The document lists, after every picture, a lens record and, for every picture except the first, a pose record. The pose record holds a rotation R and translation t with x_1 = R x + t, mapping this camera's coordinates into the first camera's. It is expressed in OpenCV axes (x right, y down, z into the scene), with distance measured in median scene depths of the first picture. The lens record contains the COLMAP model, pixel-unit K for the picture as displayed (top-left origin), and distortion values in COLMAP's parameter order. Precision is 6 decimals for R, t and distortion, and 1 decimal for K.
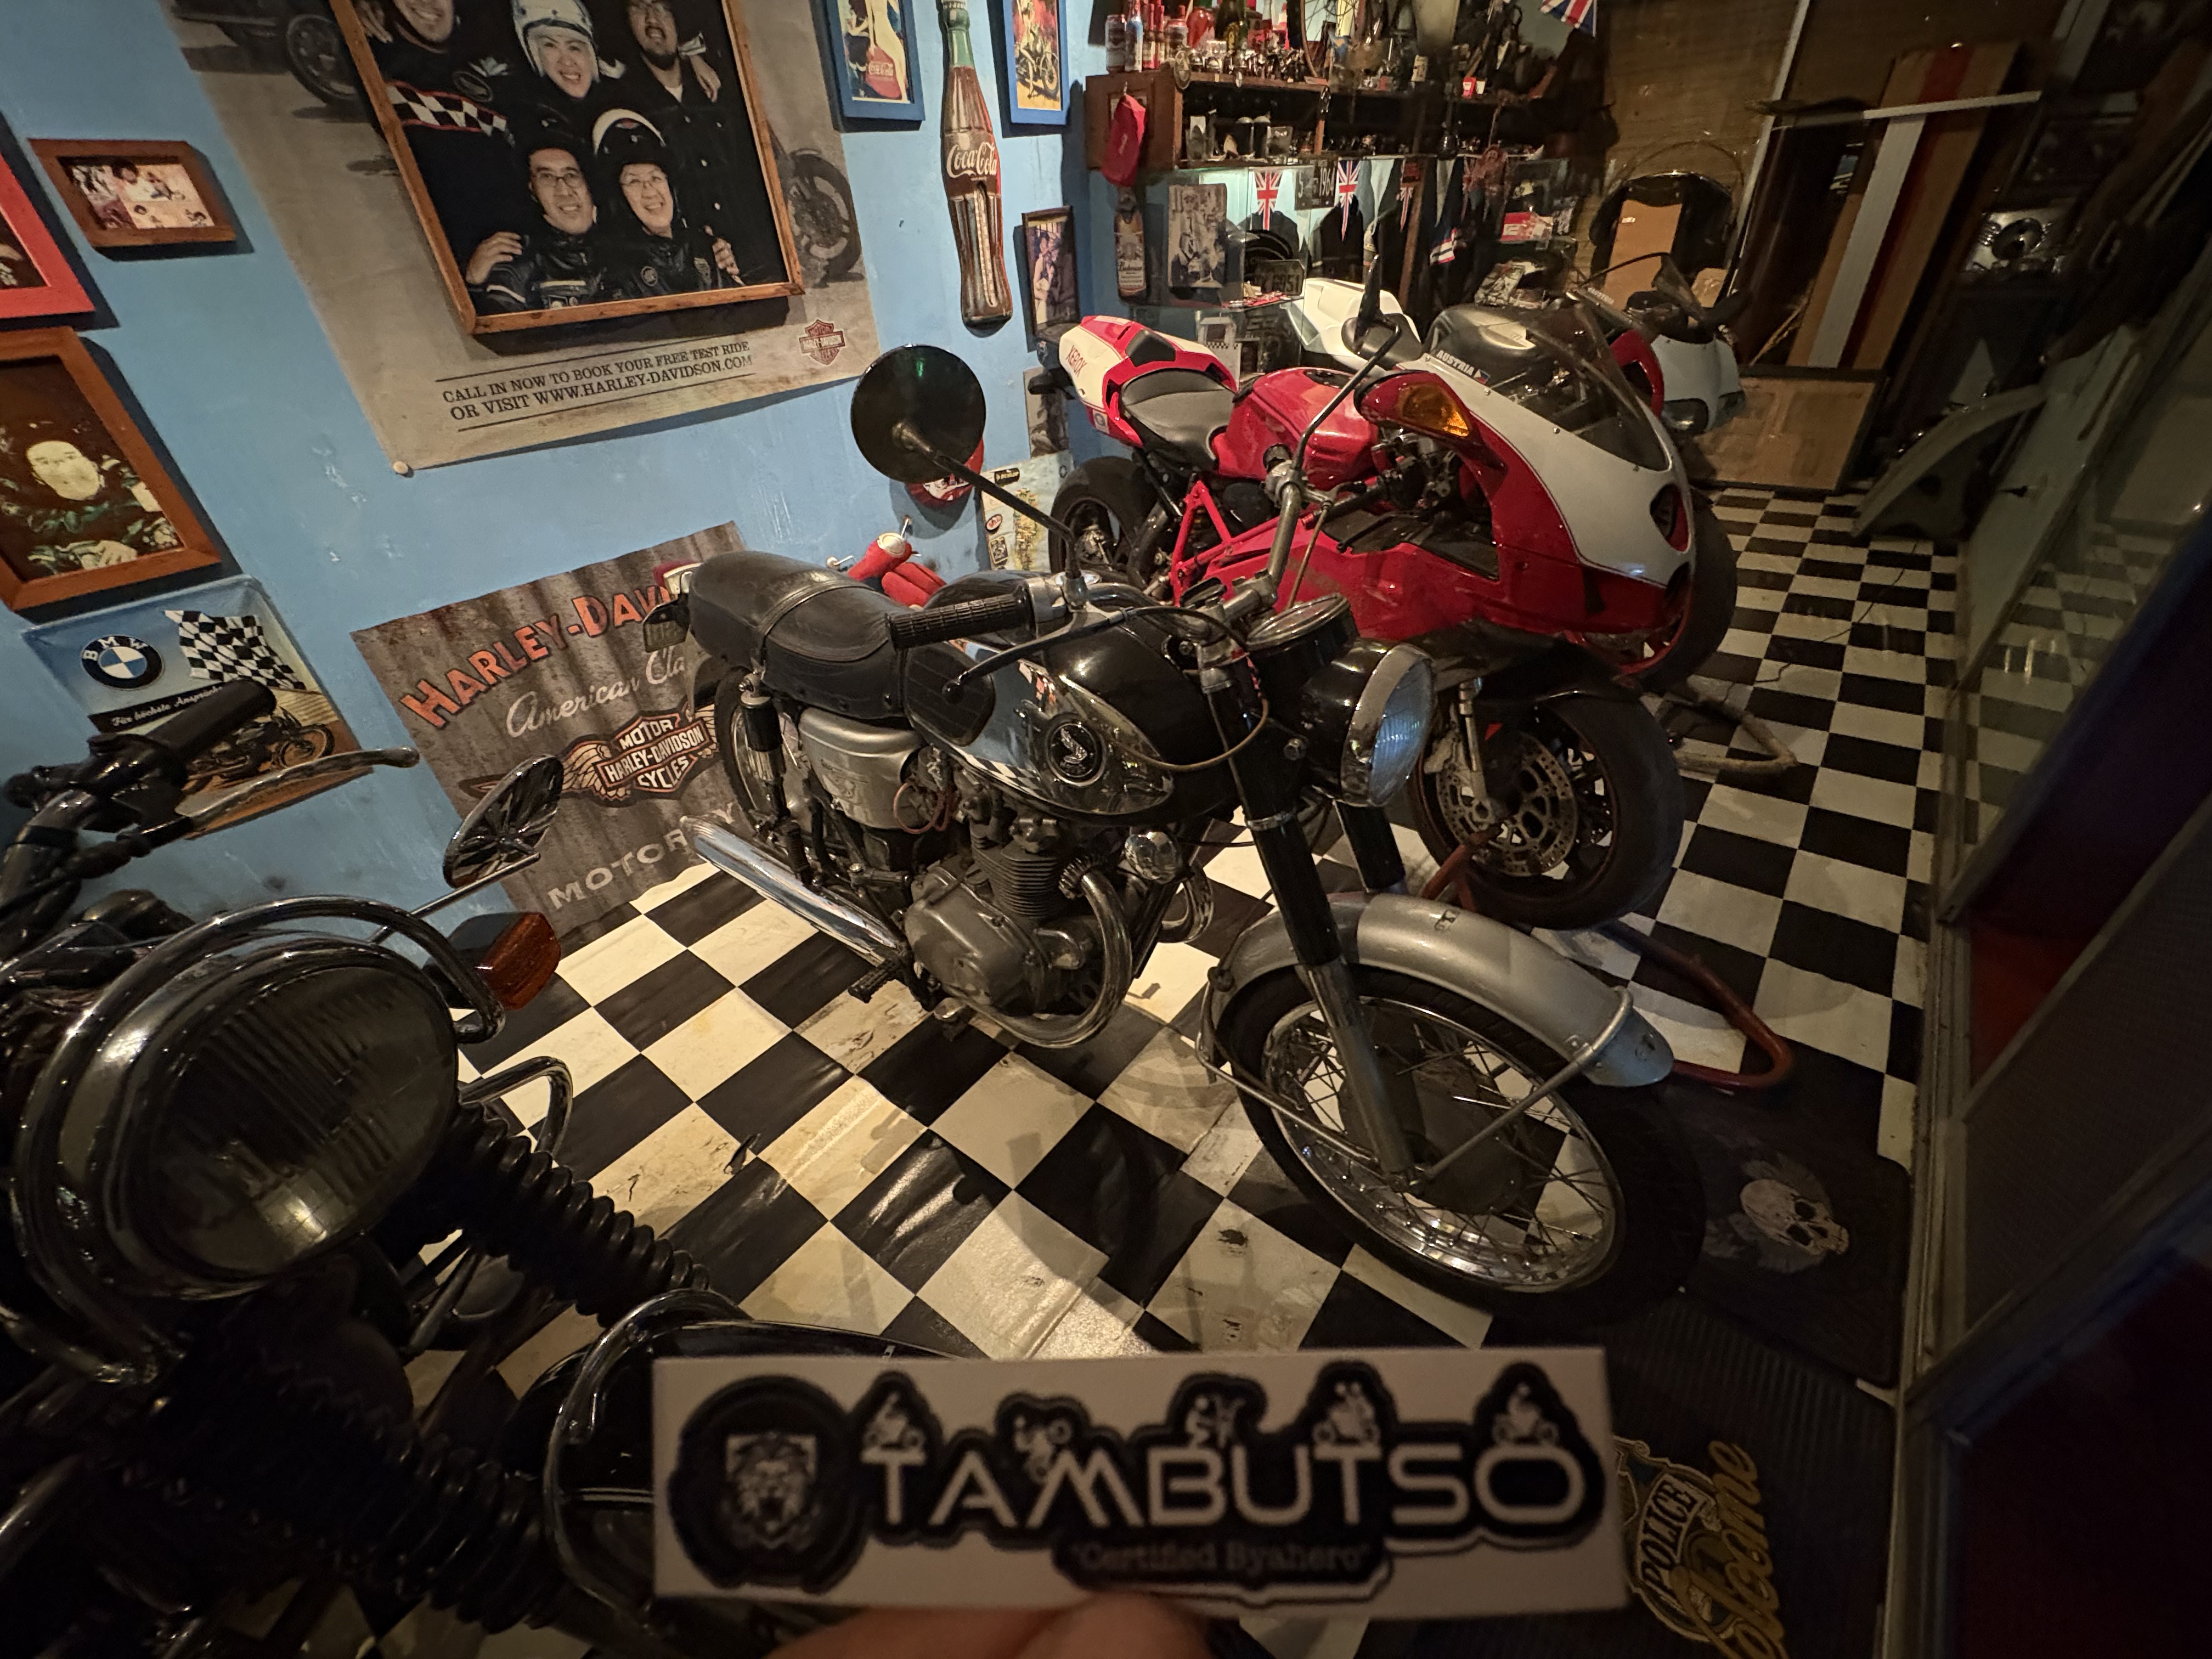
lens RADIAL K [[880.7, 0, 1112.6], [0, 880.7, 834.5], [0, 0, 1]] dist [-0.000292, 0.000038]
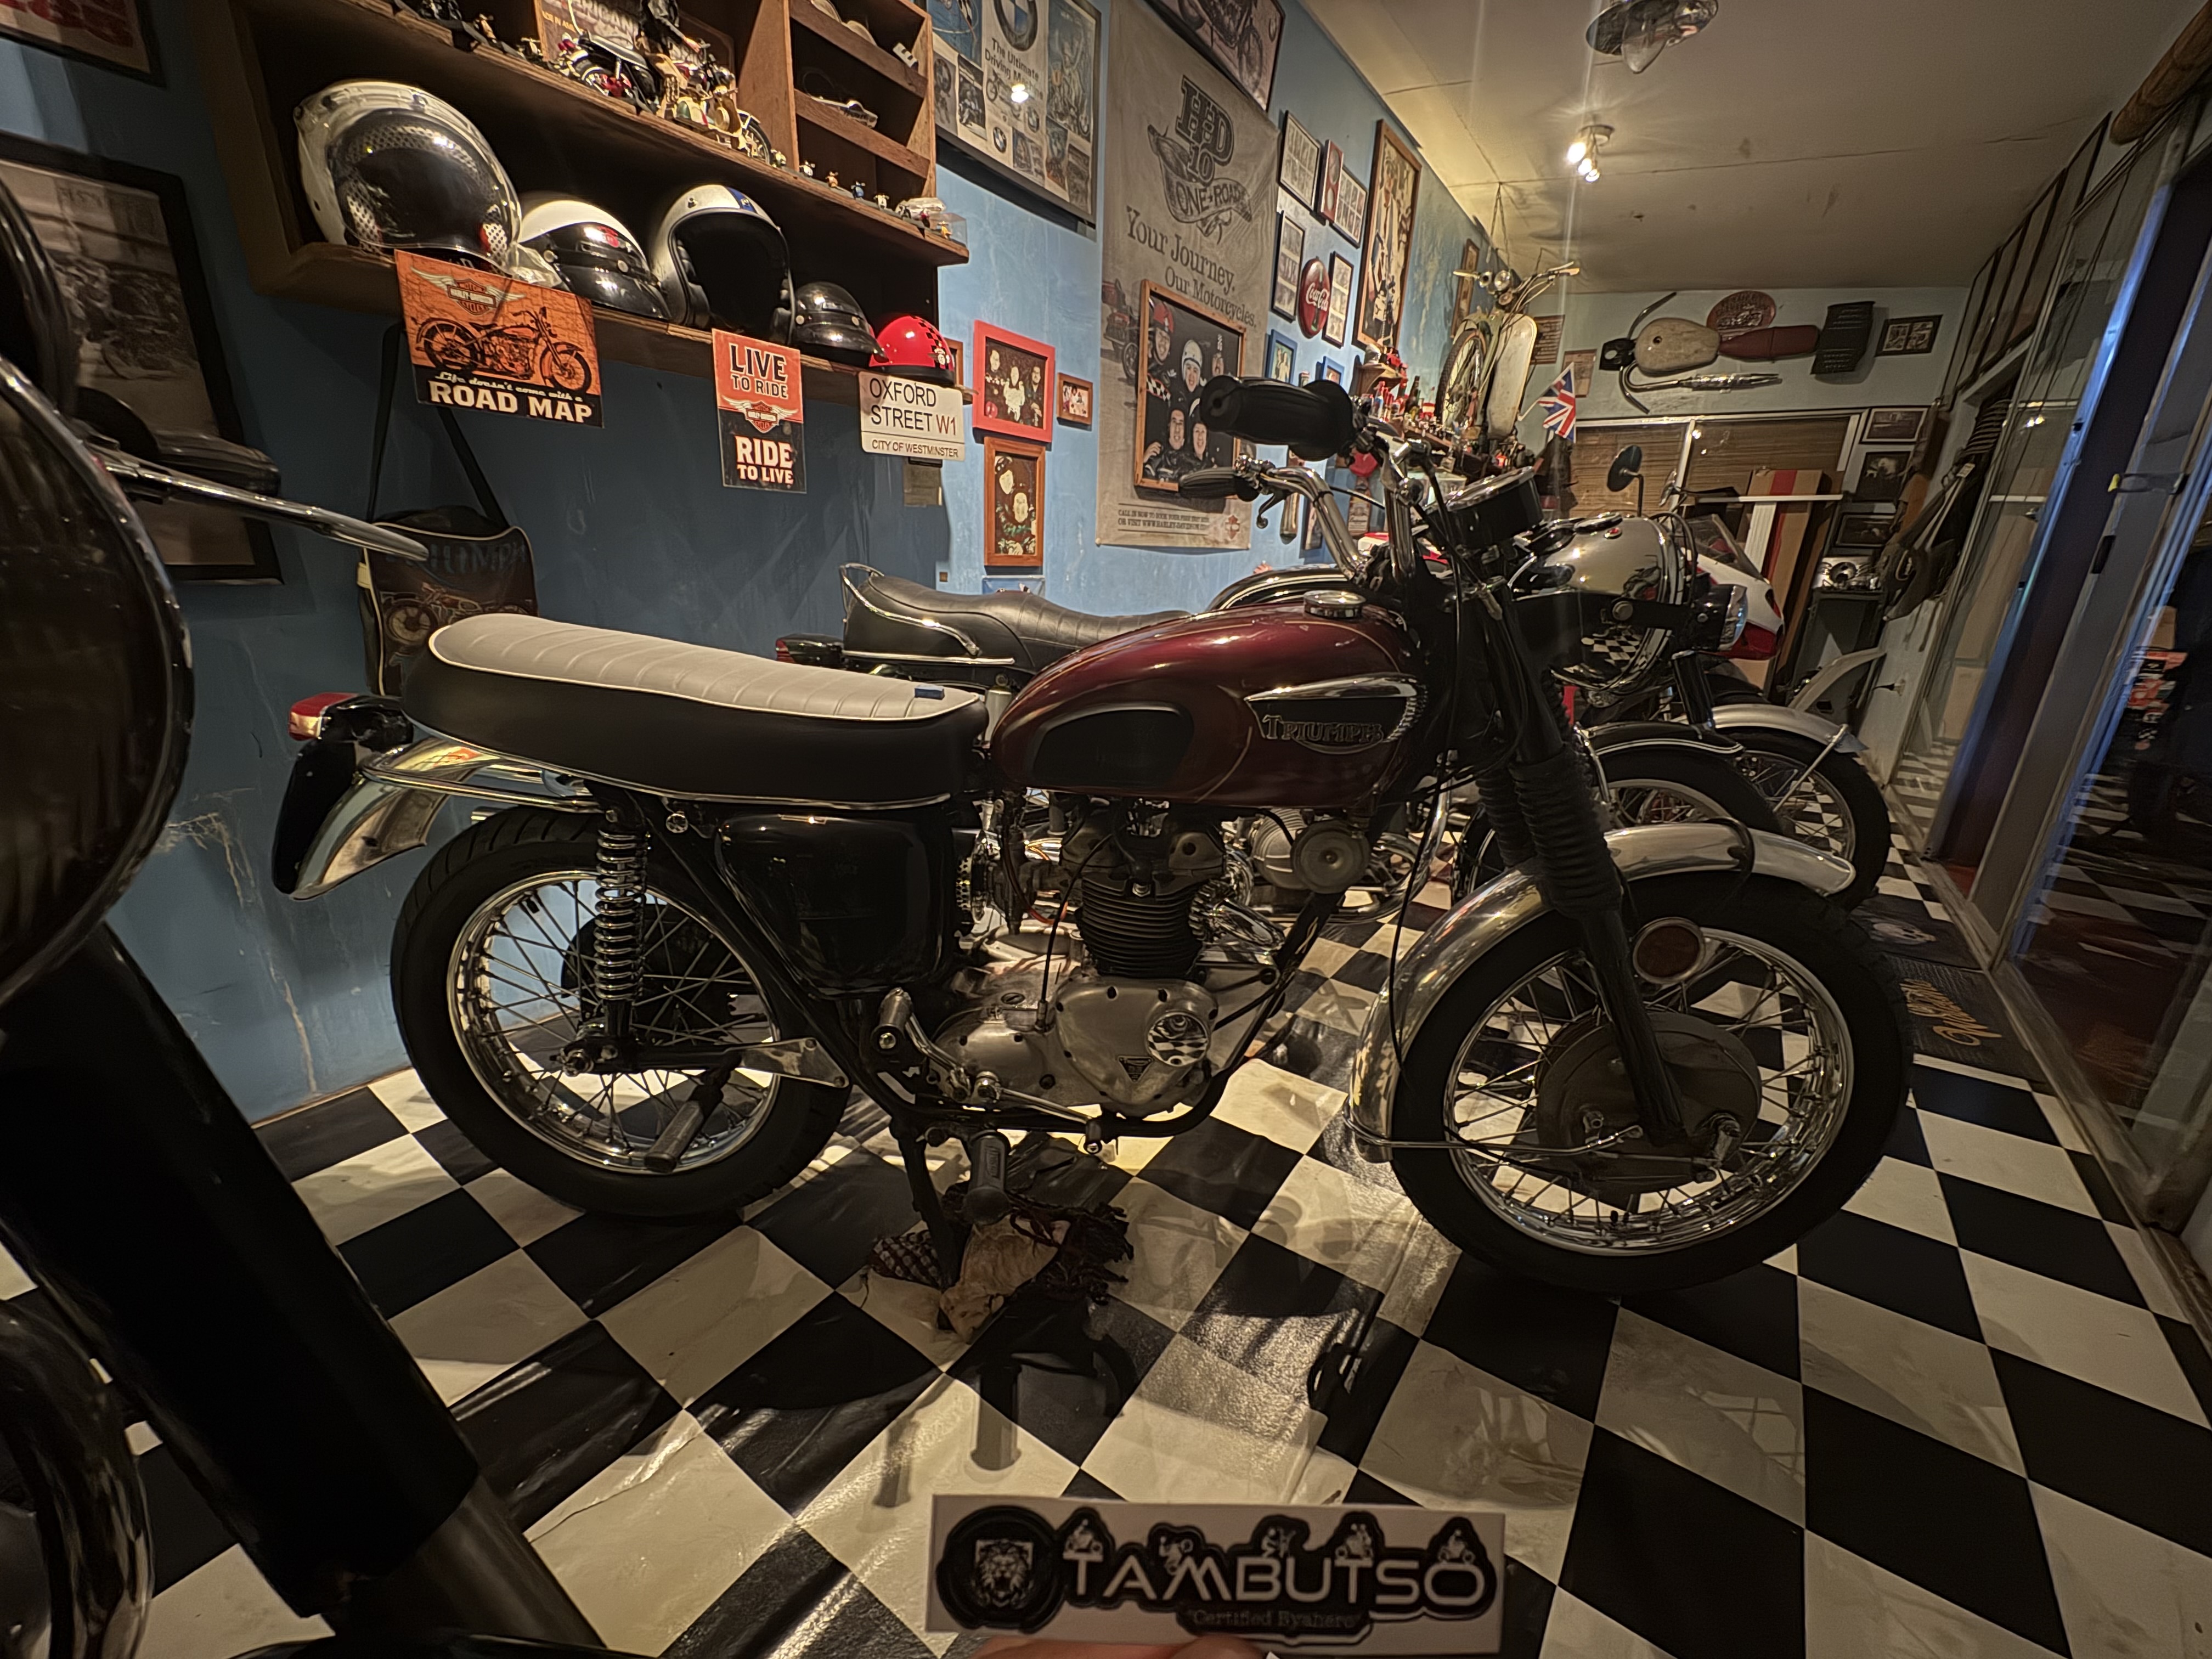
lens RADIAL K [[880.7, 0, 1103.0], [0, 880.7, 836.4], [0, 0, 1]] dist [-0.000292, 0.000038]
pose [[0.994288, 0.072006, 0.078784, -0.675686], [-0.045008, 0.952170, -0.302234, 0.545313], [-0.096779, 0.296962, 0.949972, -0.424189]]
